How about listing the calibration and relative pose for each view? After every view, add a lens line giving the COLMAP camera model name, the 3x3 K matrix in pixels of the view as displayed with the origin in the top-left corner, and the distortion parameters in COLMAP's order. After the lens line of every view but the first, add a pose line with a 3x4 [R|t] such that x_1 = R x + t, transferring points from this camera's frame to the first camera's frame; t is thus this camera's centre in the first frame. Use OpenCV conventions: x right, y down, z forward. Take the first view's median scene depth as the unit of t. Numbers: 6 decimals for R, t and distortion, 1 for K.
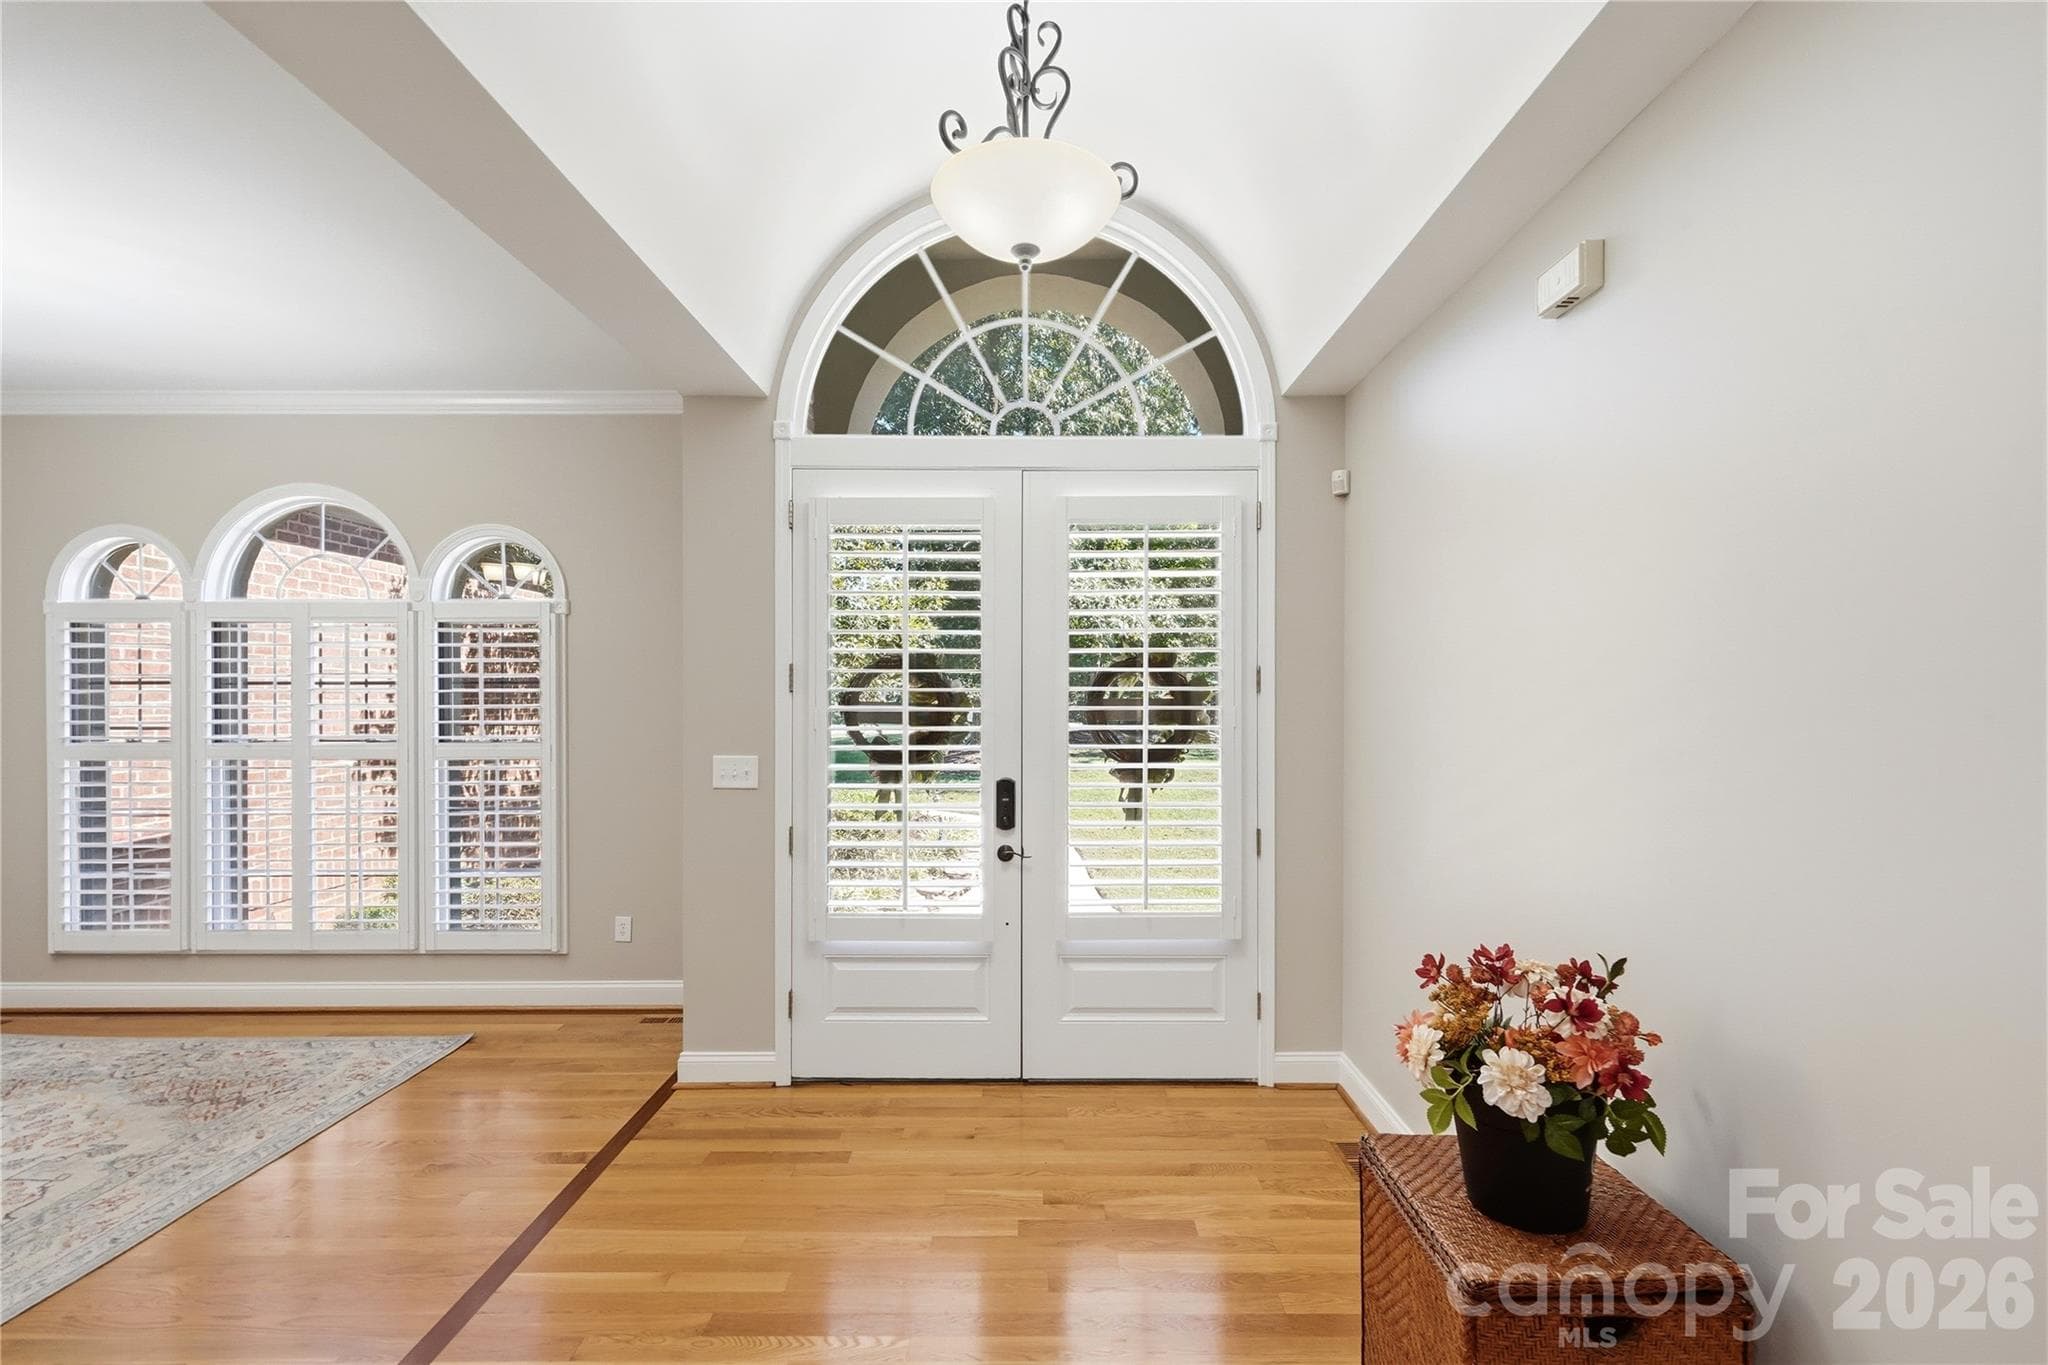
lens RADIAL K [[925.9, 0, 1027.2], [0, 925.9, 694.1], [0, 0, 1]] dist [0.004808, 0.000719]
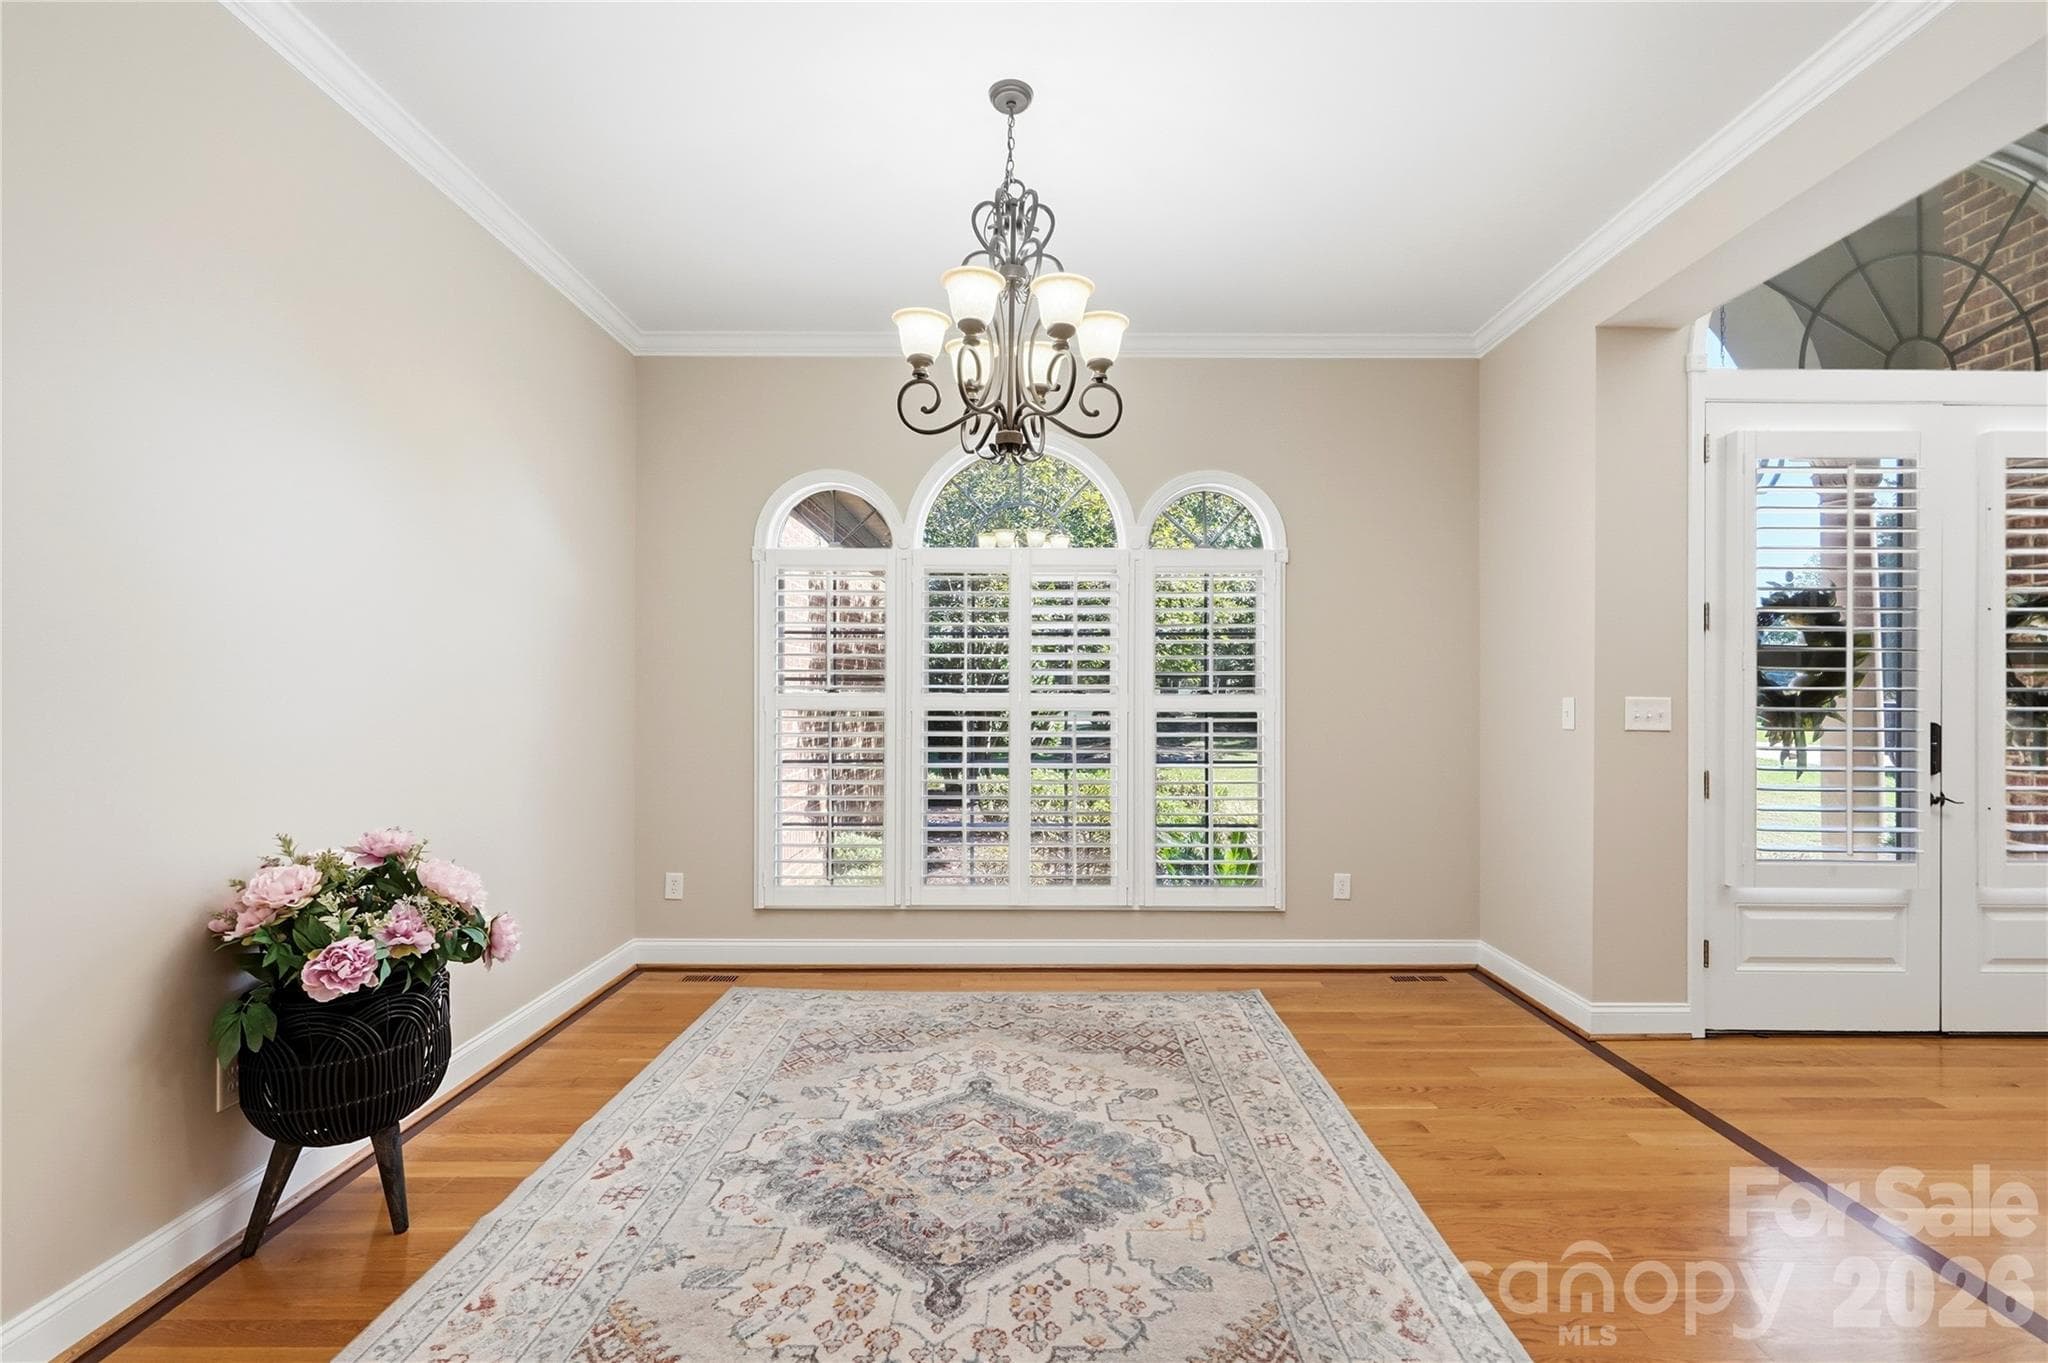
lens RADIAL K [[925.9, 0, 1023.9], [0, 925.9, 692.4], [0, 0, 1]] dist [0.004808, 0.000719]
pose [[0.999903, 0.005277, 0.012920, -0.979058], [-0.005239, 0.999982, -0.002958, 0.067917], [-0.012935, 0.002890, 0.999912, 0.037155]]
